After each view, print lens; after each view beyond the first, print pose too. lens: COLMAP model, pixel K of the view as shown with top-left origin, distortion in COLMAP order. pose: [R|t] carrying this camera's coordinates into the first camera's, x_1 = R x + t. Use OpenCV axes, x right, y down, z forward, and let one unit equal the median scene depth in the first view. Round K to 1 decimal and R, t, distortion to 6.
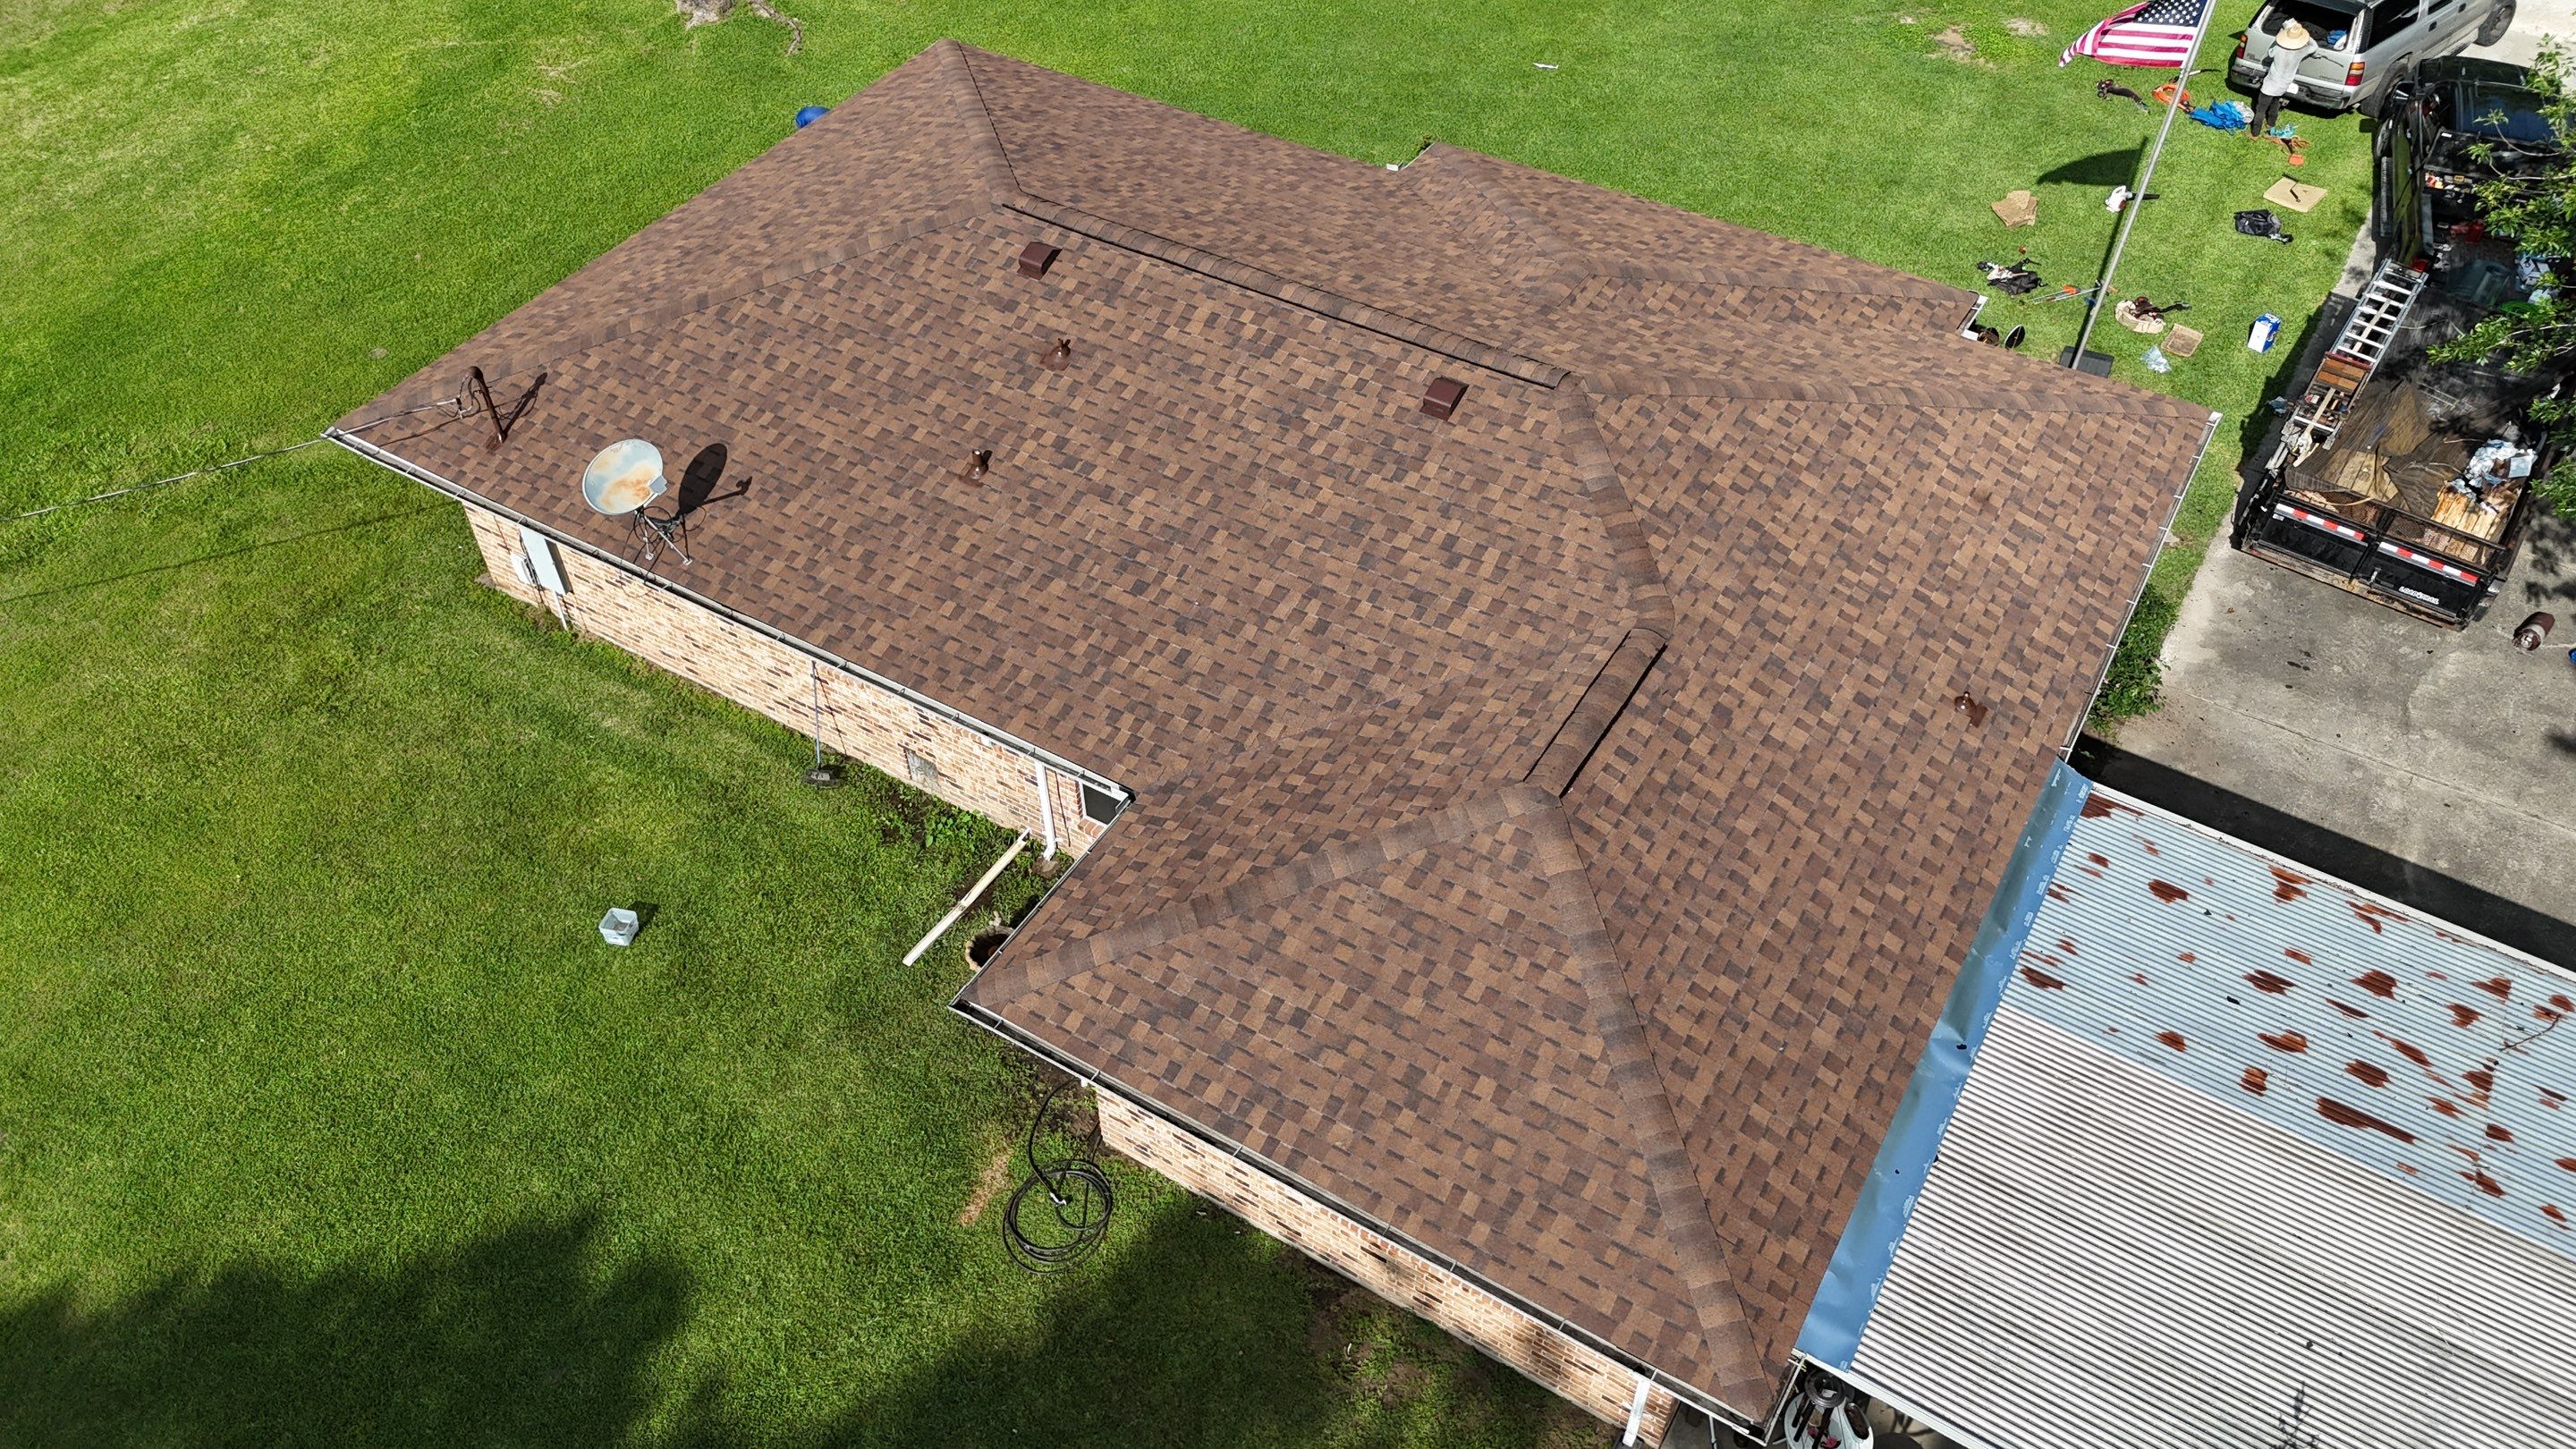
lens RADIAL K [[1882.3, 0, 1288.0], [0, 1882.3, 724.5], [0, 0, 1]] dist [0.109248, -0.120838]
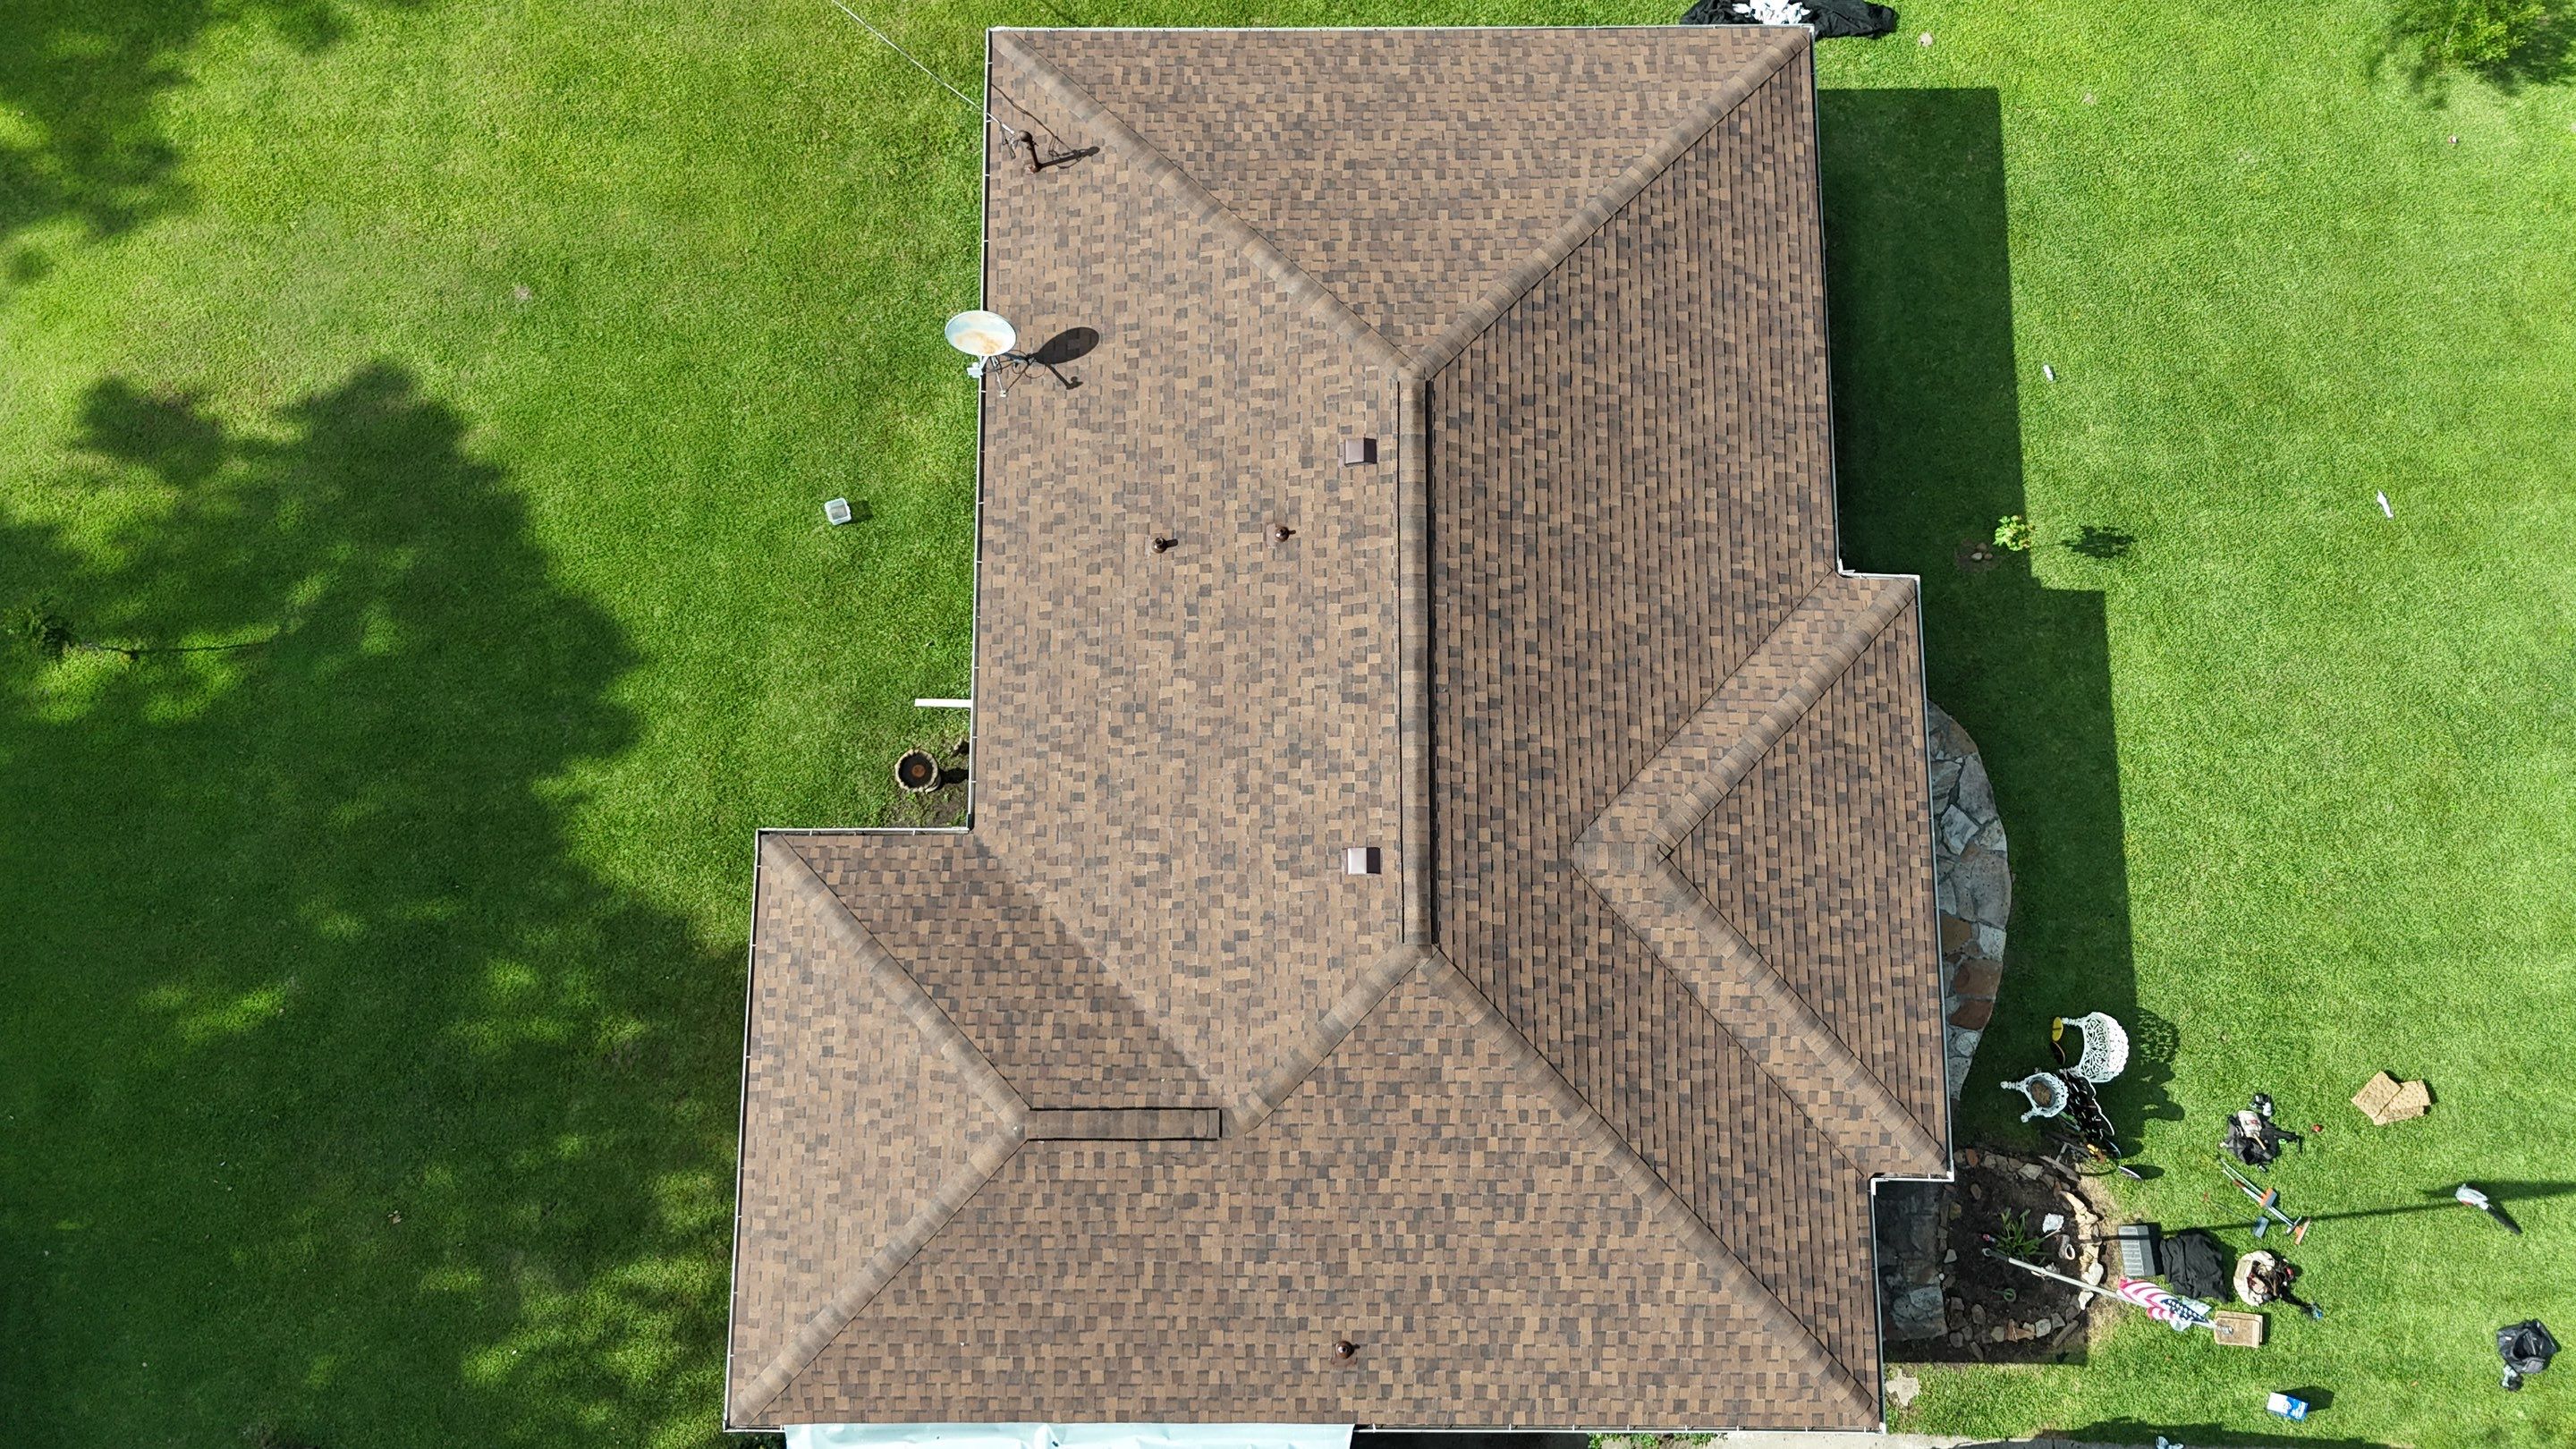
lens RADIAL K [[1894.4, 0, 1284.8], [0, 1894.4, 718.4], [0, 0, 1]] dist [0.153164, -0.280662]
pose [[0.517167, 0.843725, -0.143756, 0.154796], [-0.609922, 0.481142, 0.629681, -0.943113], [0.600445, -0.237970, 0.763437, 0.093148]]
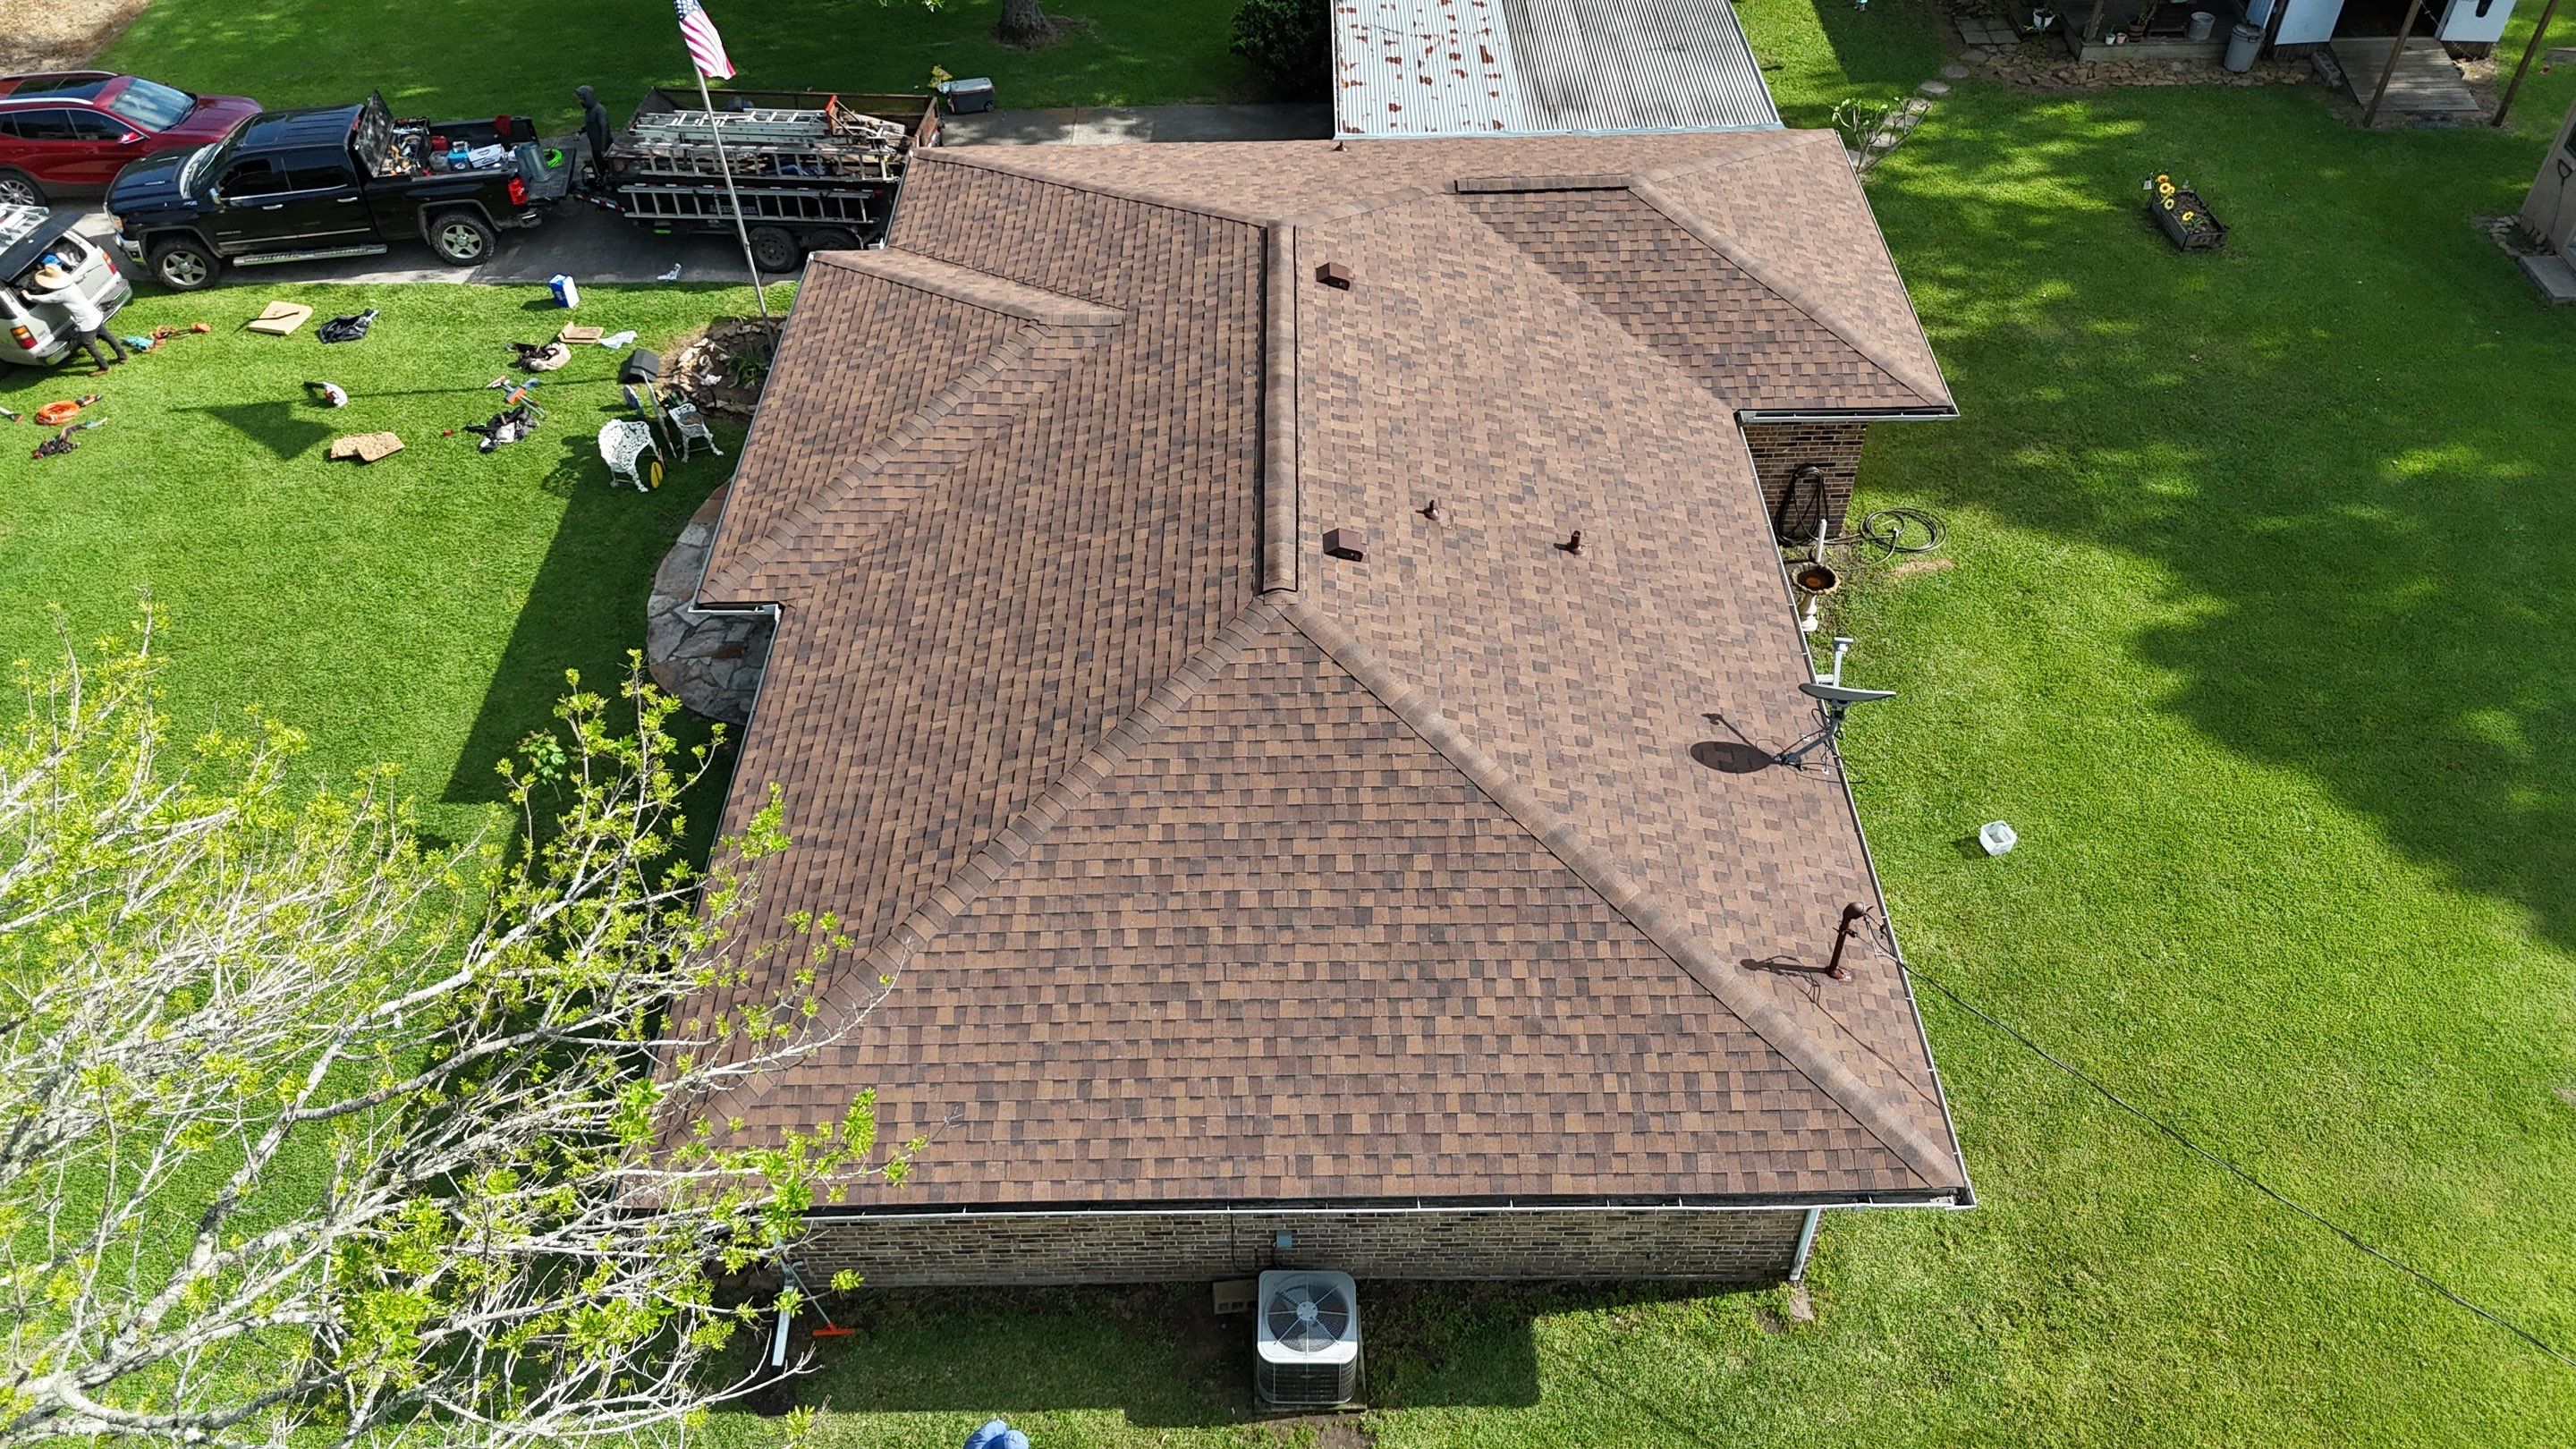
lens RADIAL K [[1894.4, 0, 1284.8], [0, 1894.4, 718.4], [0, 0, 1]] dist [0.153164, -0.280662]
pose [[-0.518849, -0.582714, 0.625492, -0.823324], [0.626940, 0.238041, 0.741811, -1.031126], [-0.581156, 0.777033, 0.241819, 0.956009]]
